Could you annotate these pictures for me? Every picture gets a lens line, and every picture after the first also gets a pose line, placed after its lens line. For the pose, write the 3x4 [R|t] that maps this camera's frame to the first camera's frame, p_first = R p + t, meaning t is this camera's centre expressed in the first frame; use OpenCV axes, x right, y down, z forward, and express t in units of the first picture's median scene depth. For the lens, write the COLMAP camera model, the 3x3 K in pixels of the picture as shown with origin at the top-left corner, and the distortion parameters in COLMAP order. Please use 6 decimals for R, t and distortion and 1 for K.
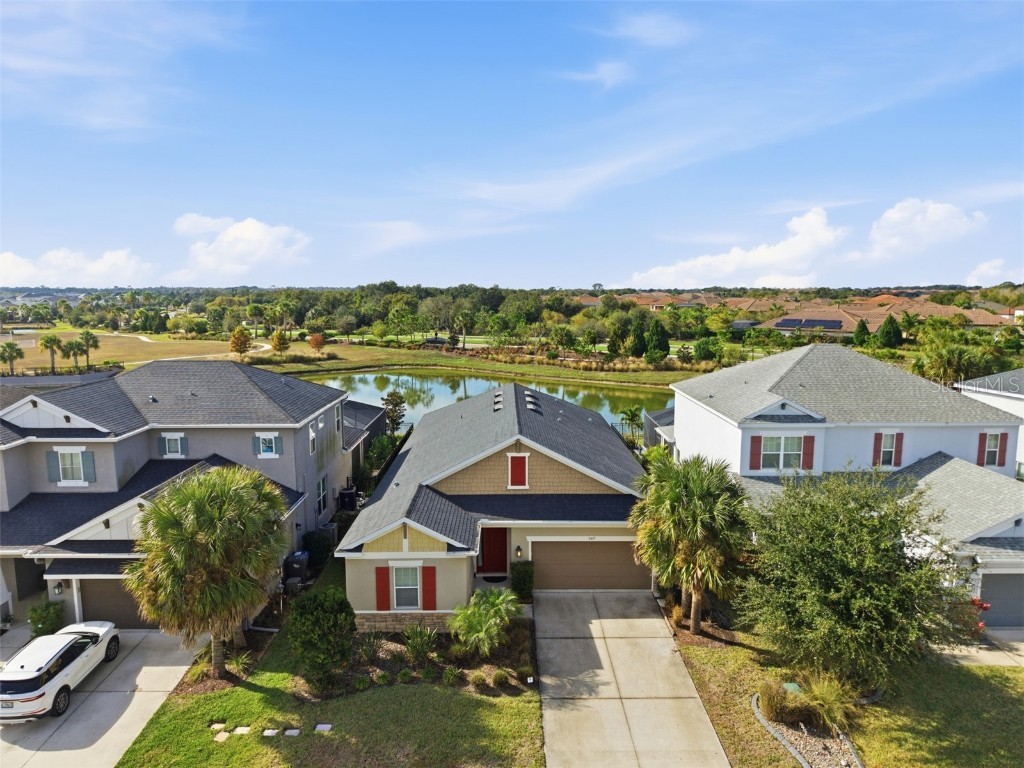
lens RADIAL K [[677.7, 0, 509.4], [0, 677.7, 389.5], [0, 0, 1]] dist [0.050863, -0.054204]
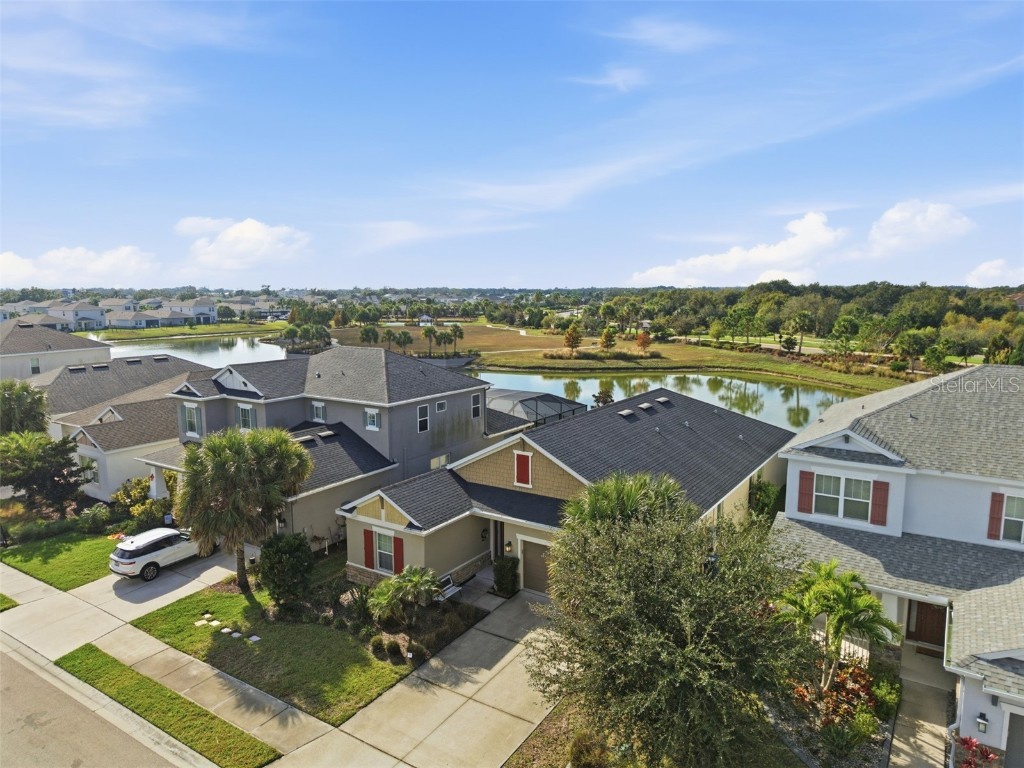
lens RADIAL K [[677.7, 0, 509.4], [0, 677.7, 389.5], [0, 0, 1]] dist [0.050863, -0.054204]
pose [[0.830028, 0.079679, -0.552001, 0.545503], [-0.079179, 0.996552, 0.024789, -0.022401], [0.552073, 0.023131, 0.833475, 0.138039]]
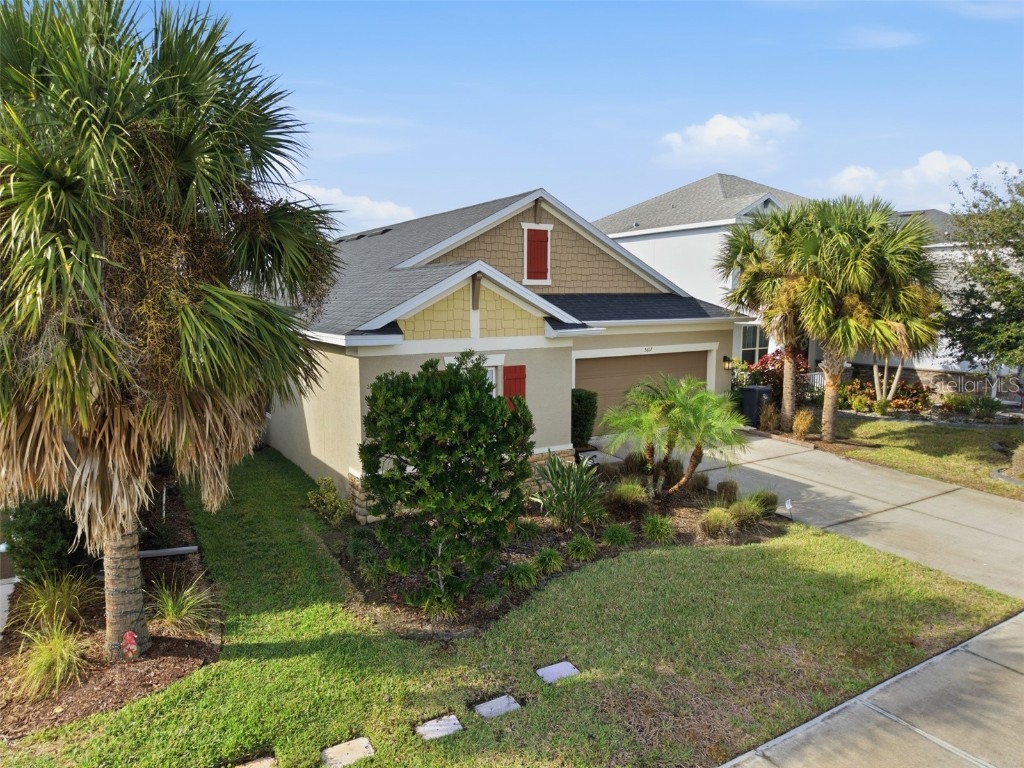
lens RADIAL K [[677.7, 0, 509.4], [0, 677.7, 389.5], [0, 0, 1]] dist [0.050863, -0.054204]
pose [[0.856262, -0.069703, 0.511817, -0.332884], [0.076754, 0.997023, 0.007373, 0.235598], [-0.510807, 0.032971, 0.859063, 0.482808]]
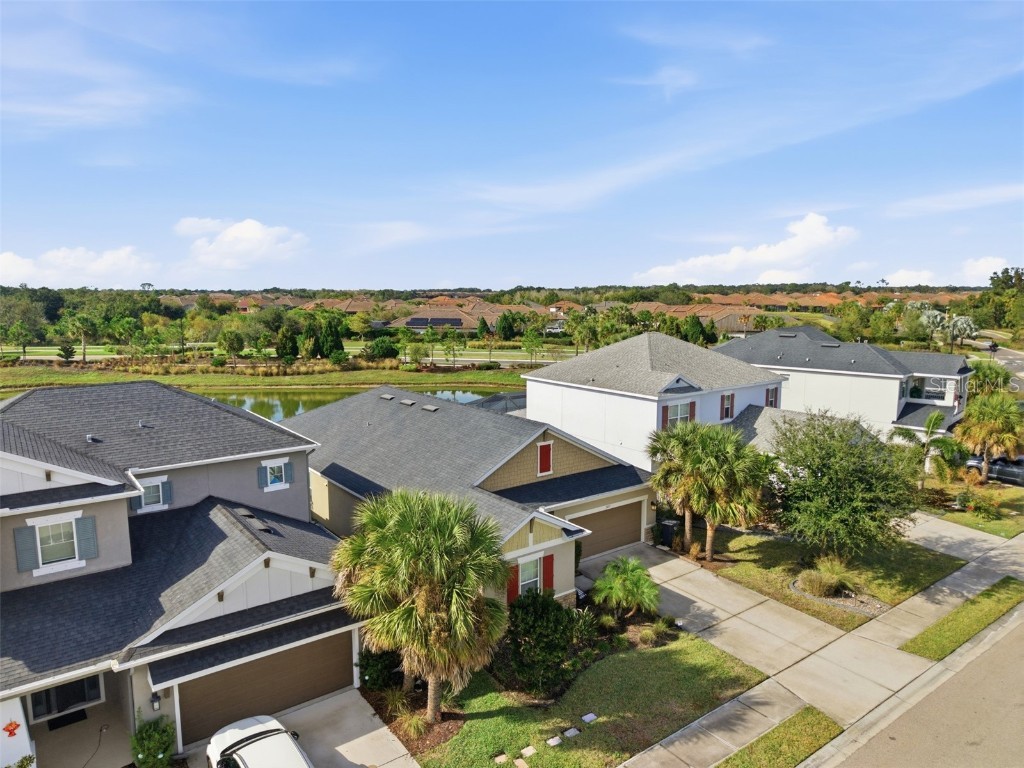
lens RADIAL K [[677.7, 0, 509.4], [0, 677.7, 389.5], [0, 0, 1]] dist [0.050863, -0.054204]
pose [[0.806890, -0.084835, 0.584578, -0.646661], [0.085867, 0.995967, 0.026015, -0.020892], [-0.584428, 0.029205, 0.810920, 0.160670]]
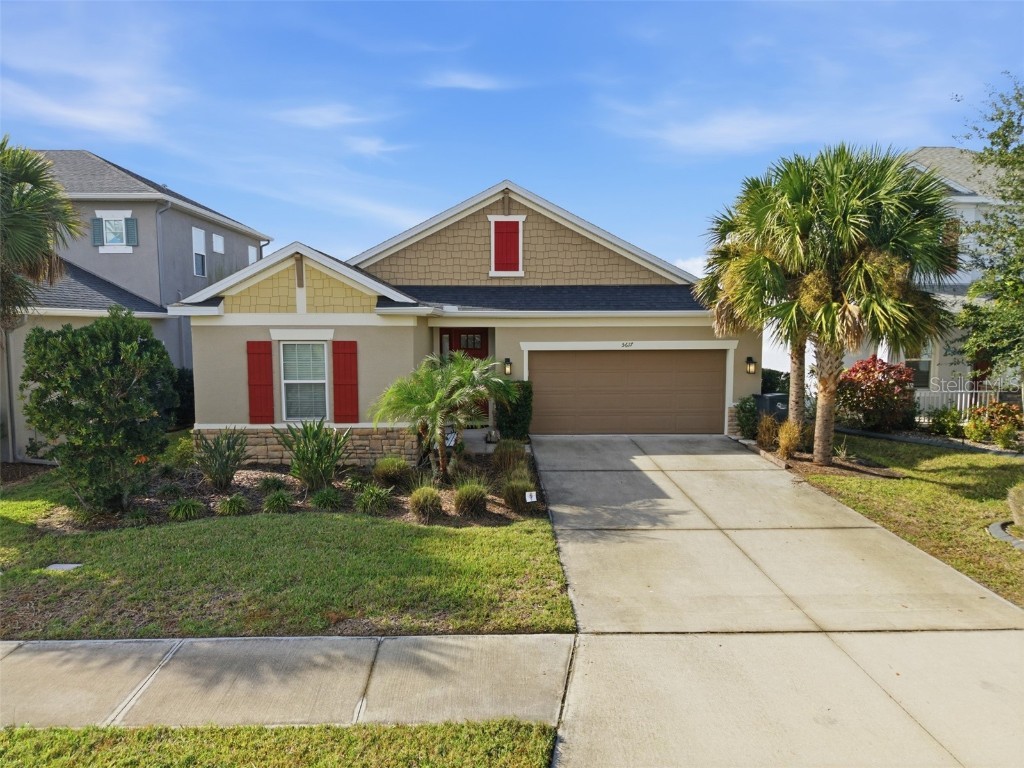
lens RADIAL K [[677.7, 0, 509.4], [0, 677.7, 389.5], [0, 0, 1]] dist [0.050863, -0.054204]
pose [[0.999868, -0.000262, 0.016276, 0.005372], [0.001173, 0.998428, -0.056034, 0.284294], [-0.016236, 0.056045, 0.998296, 0.387480]]
